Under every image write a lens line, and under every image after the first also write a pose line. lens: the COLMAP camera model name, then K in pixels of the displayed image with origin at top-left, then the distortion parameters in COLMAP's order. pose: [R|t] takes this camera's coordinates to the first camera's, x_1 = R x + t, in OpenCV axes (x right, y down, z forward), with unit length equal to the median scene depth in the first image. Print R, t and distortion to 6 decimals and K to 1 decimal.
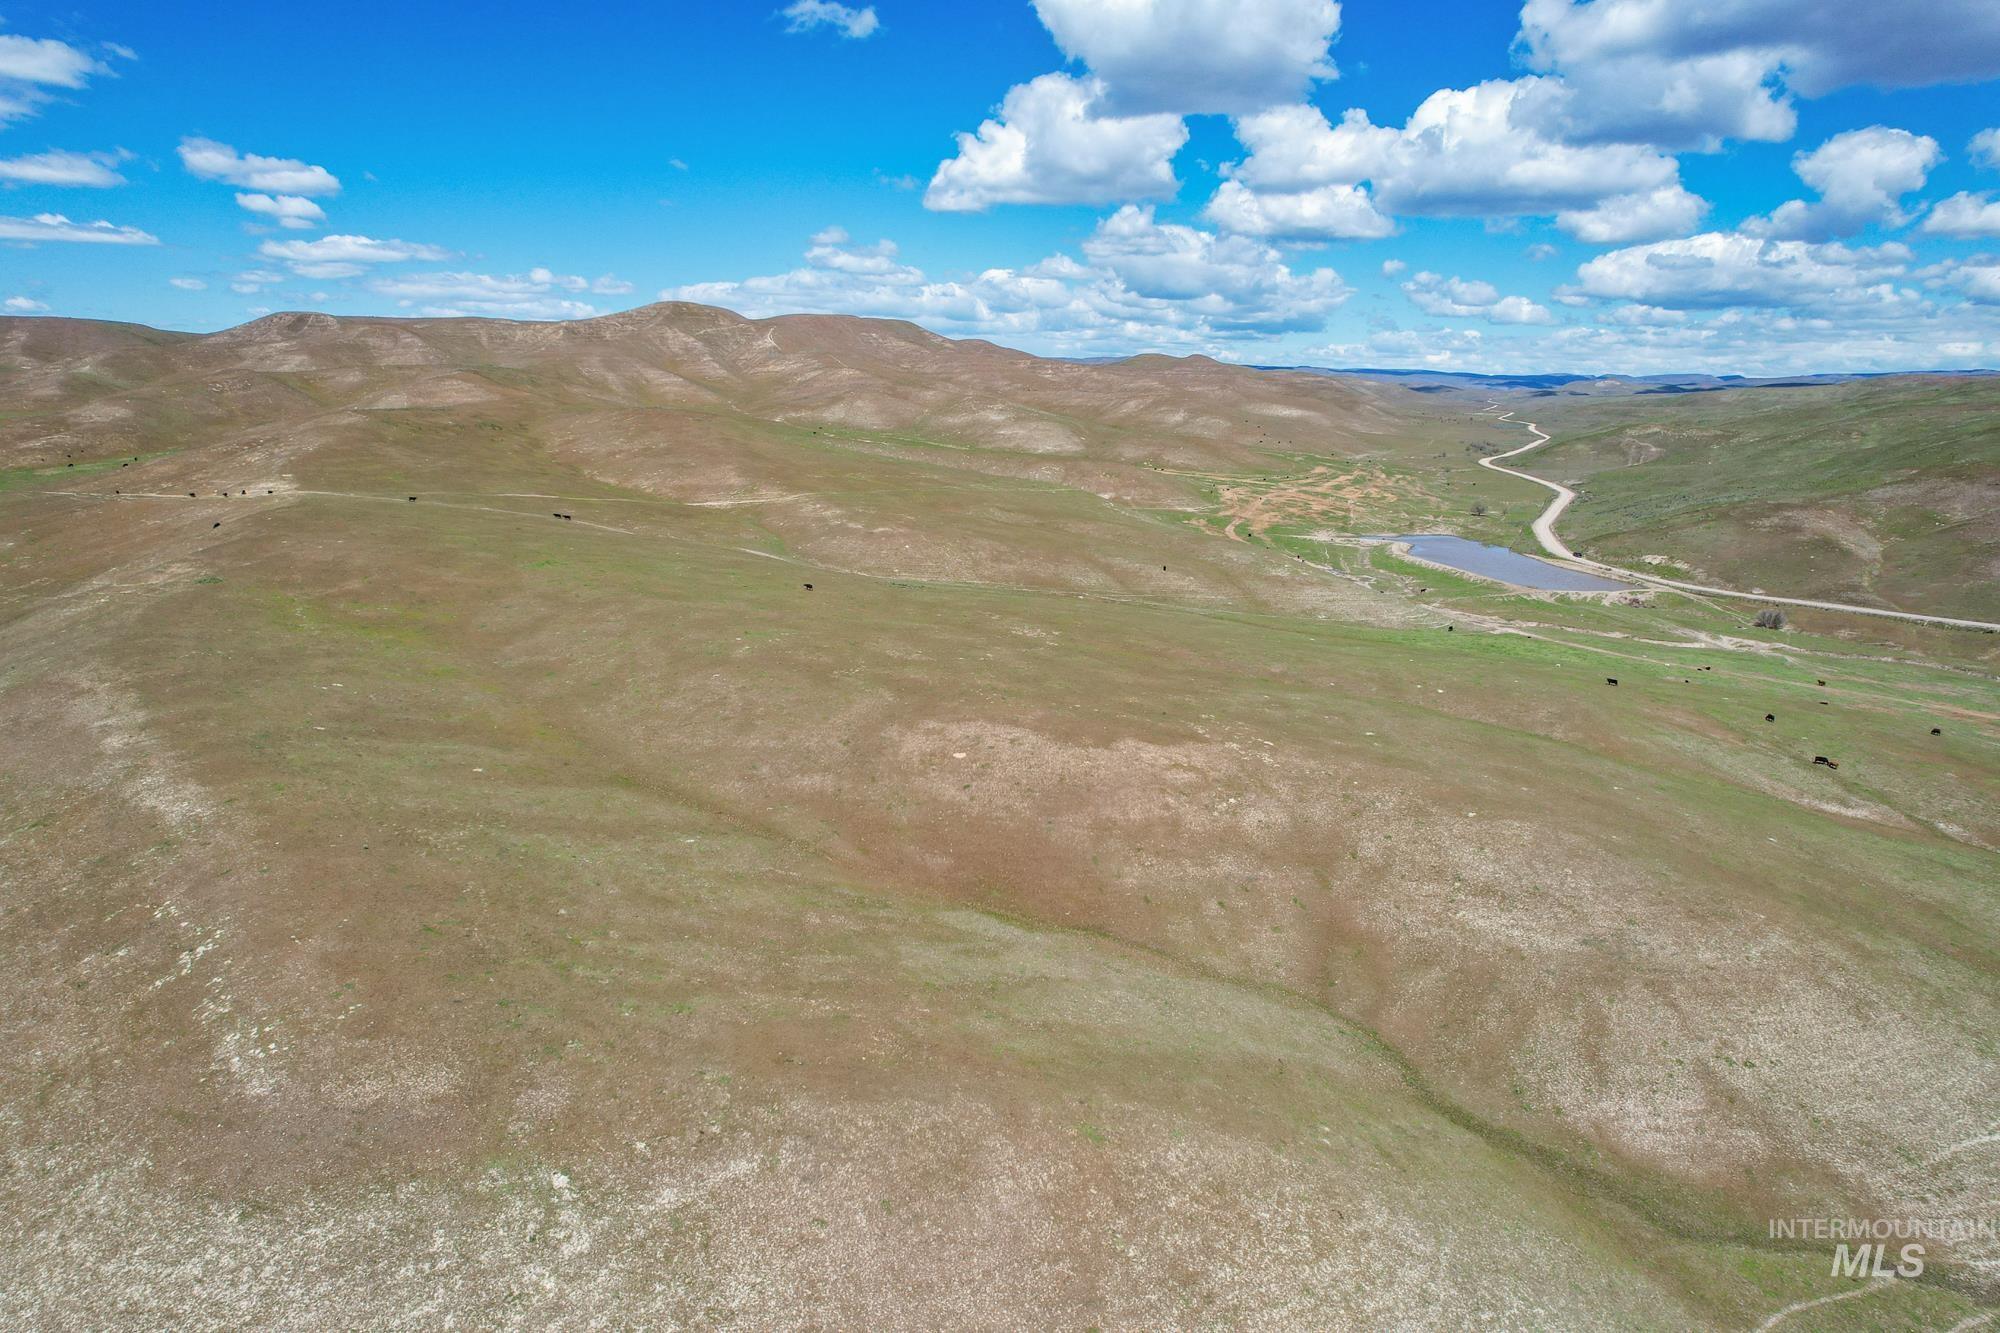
lens RADIAL K [[1307.3, 0, 1008.5], [0, 1307.3, 656.1], [0, 0, 1]] dist [-0.068495, 0.068735]
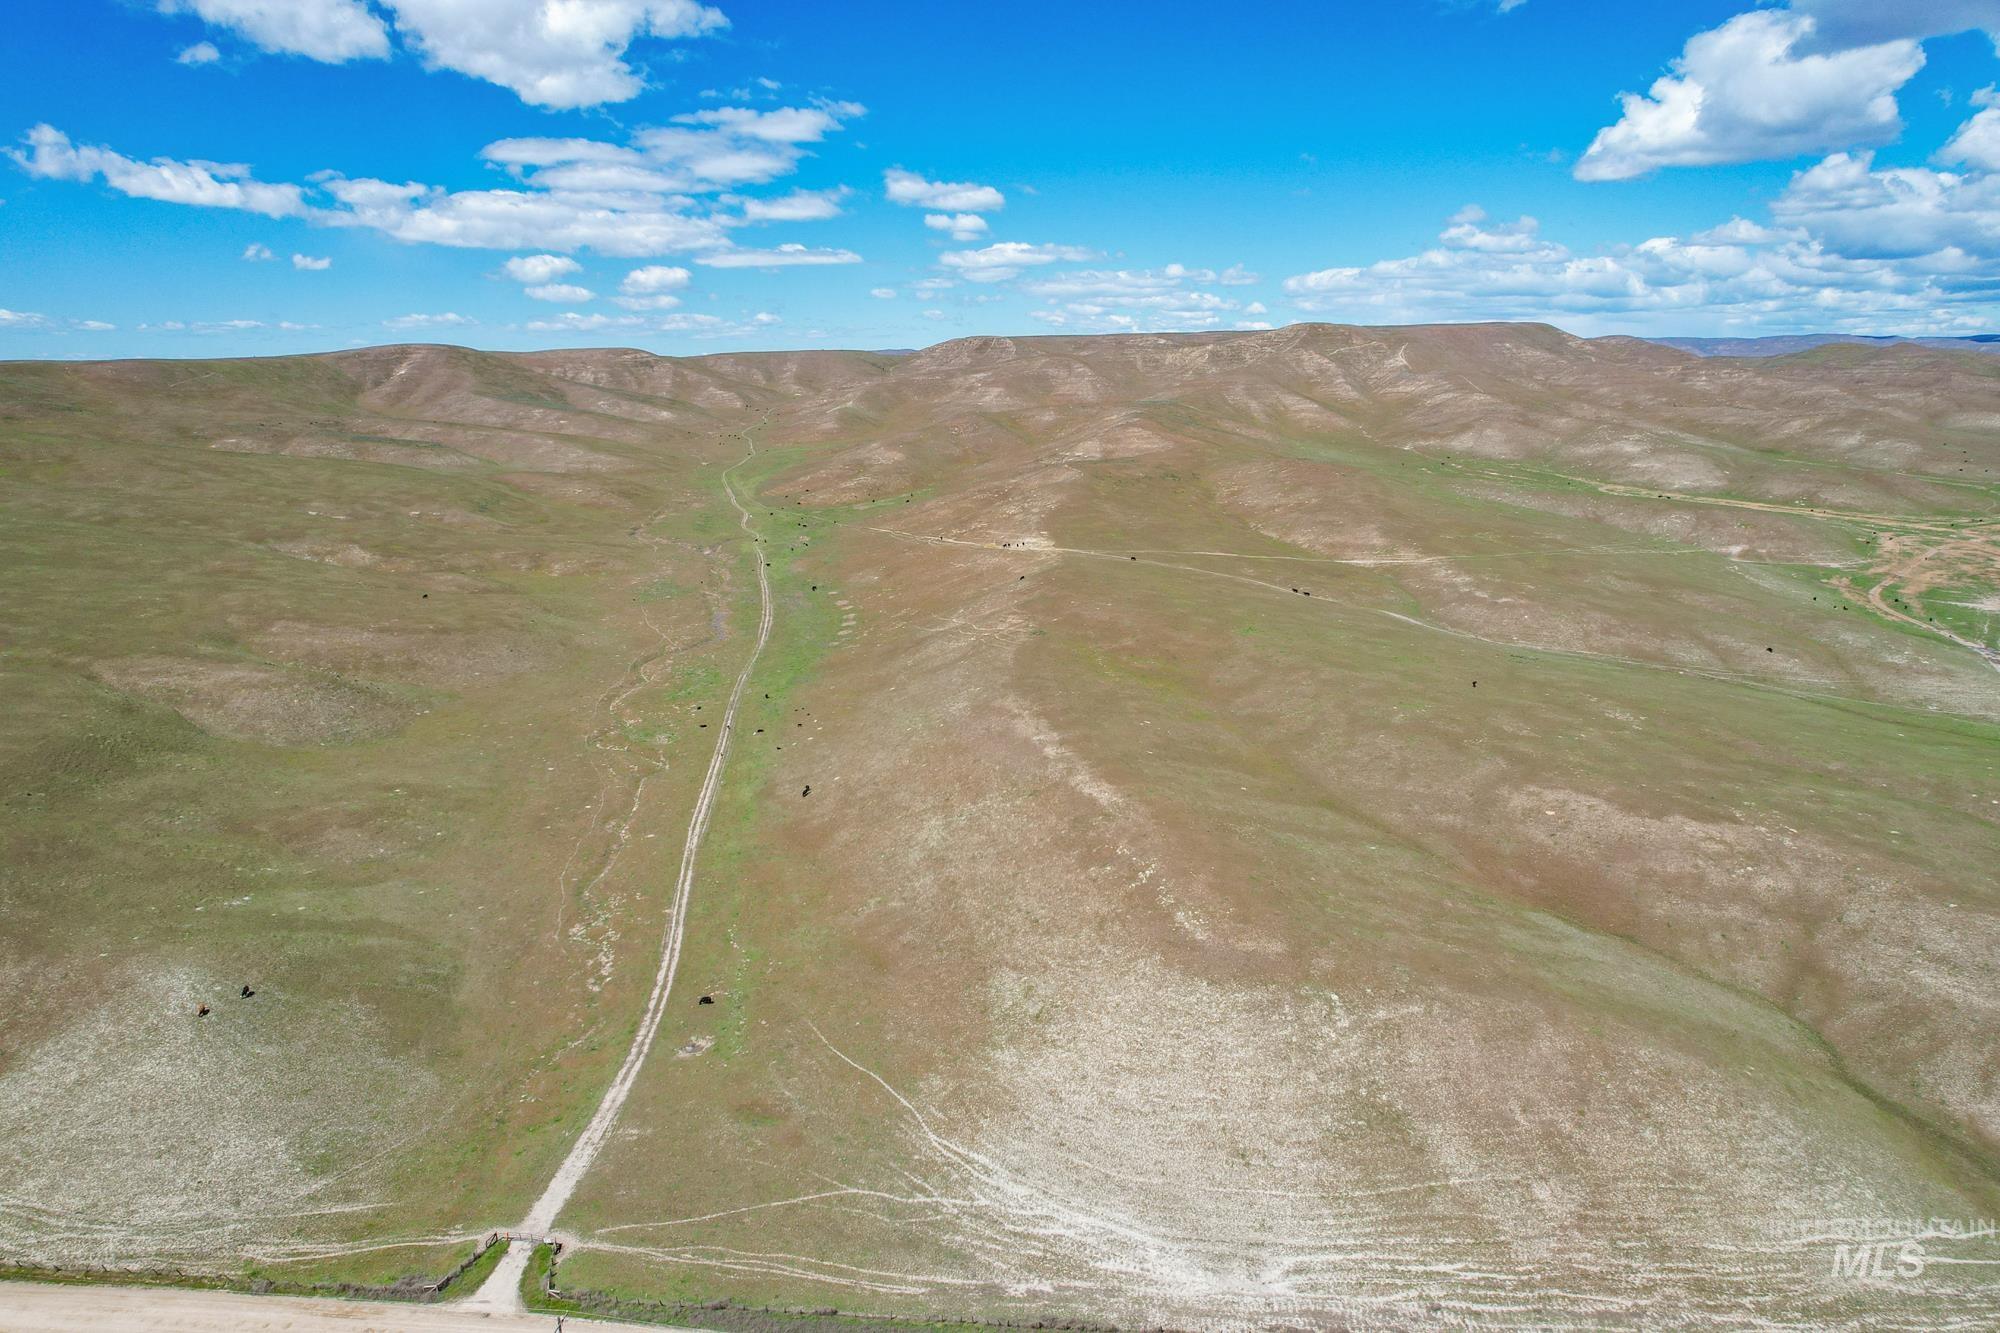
lens RADIAL K [[1307.3, 0, 1001.0], [0, 1307.3, 678.4], [0, 0, 1]] dist [-0.068495, 0.068735]
pose [[0.894834, 0.080918, -0.439004, 0.029060], [-0.069988, 0.996703, 0.041056, -0.072149], [0.440878, -0.006014, 0.897547, -0.464508]]
